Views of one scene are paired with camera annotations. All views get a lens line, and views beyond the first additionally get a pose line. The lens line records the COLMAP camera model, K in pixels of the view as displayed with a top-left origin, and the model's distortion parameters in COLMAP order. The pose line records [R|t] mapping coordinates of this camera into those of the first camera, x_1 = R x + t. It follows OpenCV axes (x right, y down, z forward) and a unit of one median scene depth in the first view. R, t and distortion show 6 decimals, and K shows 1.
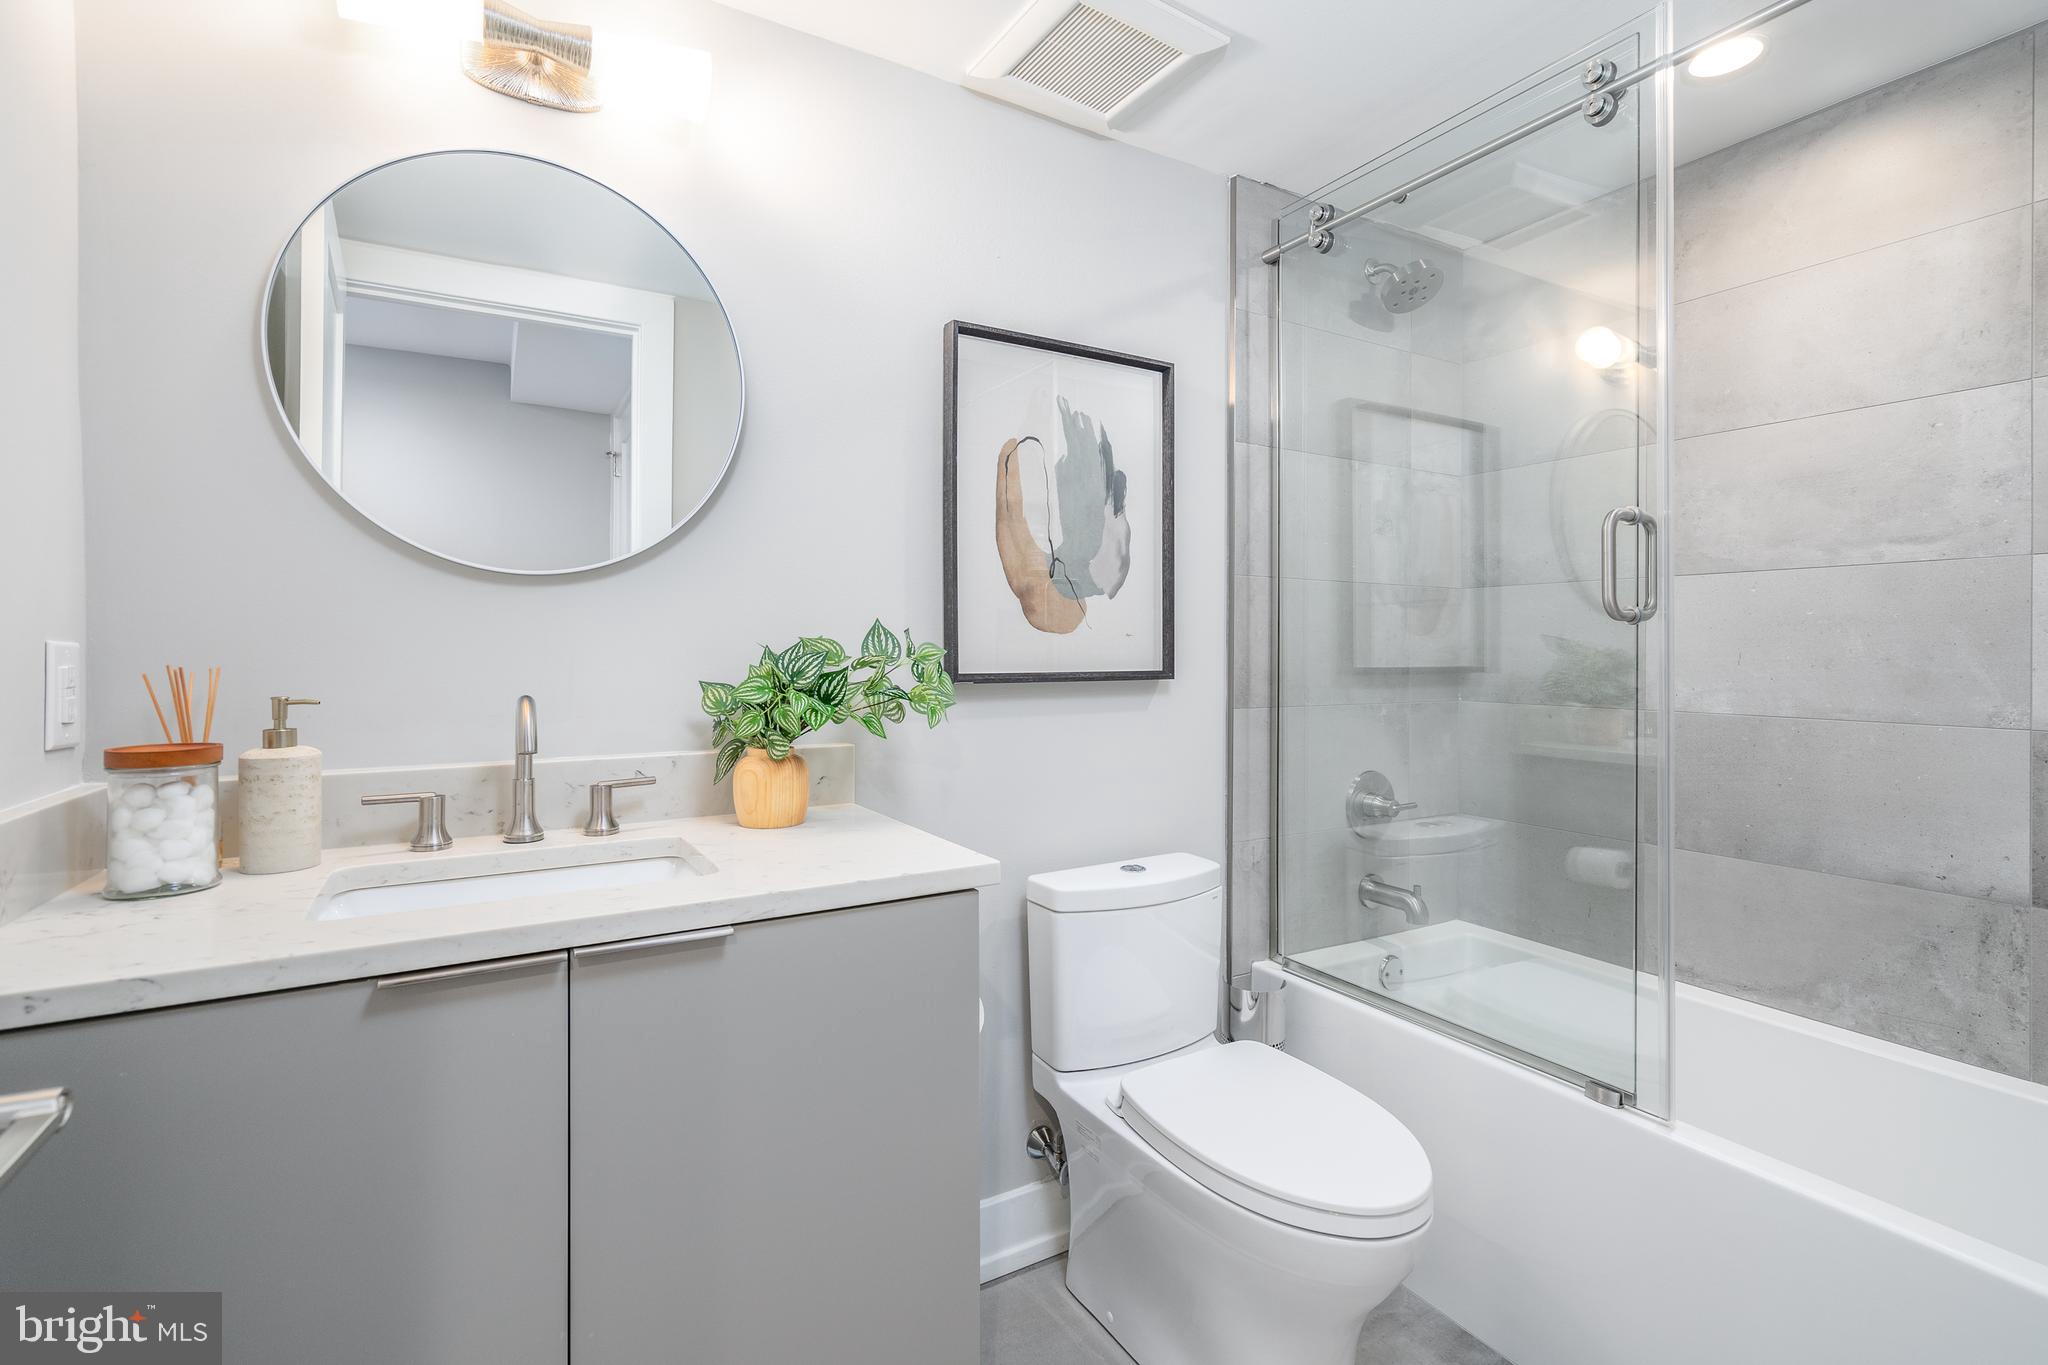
lens RADIAL K [[941.2, 0, 1034.1], [0, 941.2, 647.3], [0, 0, 1]] dist [-0.004995, 0.001888]
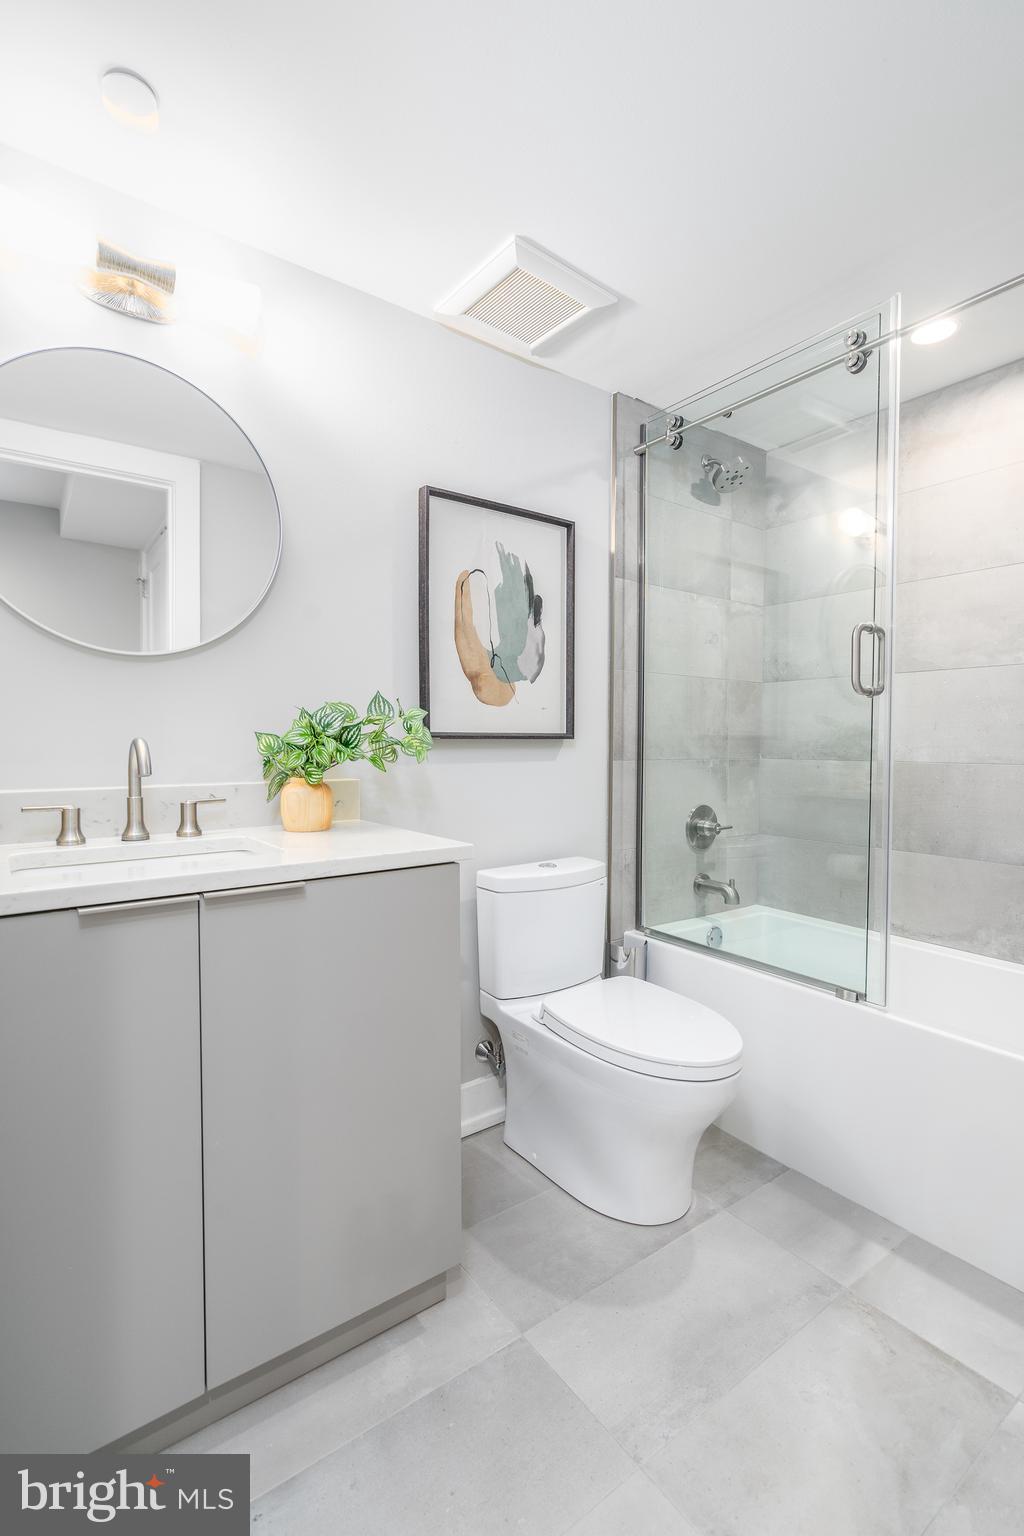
lens RADIAL K [[705.9, 0, 518.1], [0, 705.9, 761.6], [0, 0, 1]] dist [-0.004995, 0.001888]
pose [[0.994889, -0.000146, 0.100977, -0.054221], [-0.002836, 0.999564, 0.029384, 0.040564], [-0.100937, -0.029520, 0.994455, -0.094508]]
